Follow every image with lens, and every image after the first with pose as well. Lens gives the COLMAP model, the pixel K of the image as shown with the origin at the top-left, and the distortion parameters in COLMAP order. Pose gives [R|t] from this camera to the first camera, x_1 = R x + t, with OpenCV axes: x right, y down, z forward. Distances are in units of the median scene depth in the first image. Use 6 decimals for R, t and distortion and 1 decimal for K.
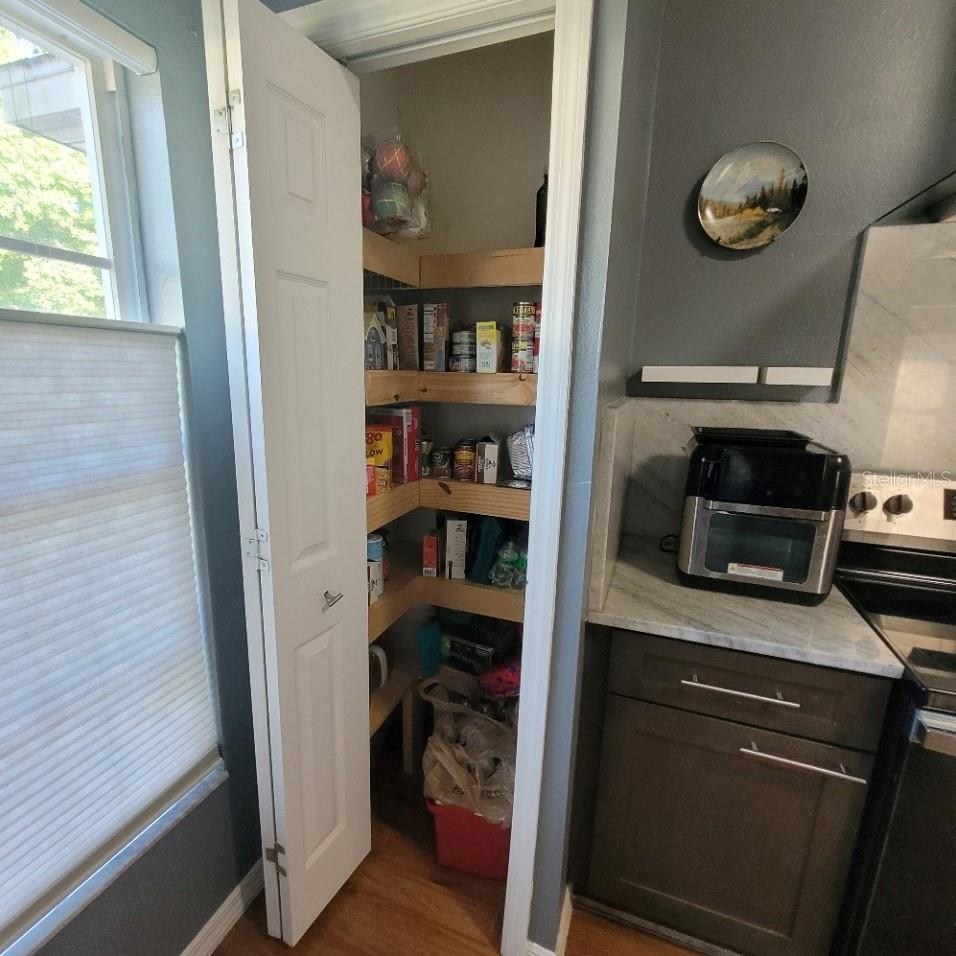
lens RADIAL K [[497.8, 0, 478.0], [0, 497.8, 478.0], [0, 0, 1]] dist [0.002263, -0.000273]
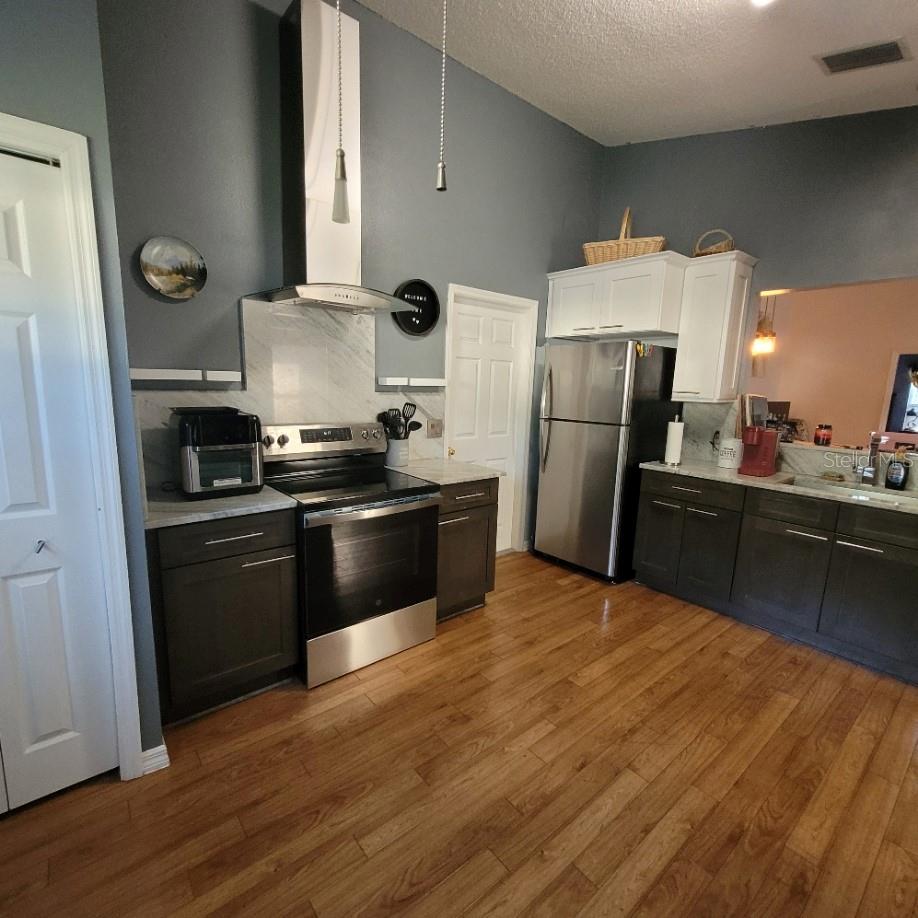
lens RADIAL K [[478.1, 0, 459.0], [0, 478.1, 459.0], [0, 0, 1]] dist [0.001770, -0.007016]
pose [[0.490743, -0.152162, 0.857915, -0.470265], [0.169643, 0.982476, 0.077215, 0.099813], [-0.854630, 0.107647, 0.507957, -0.569800]]
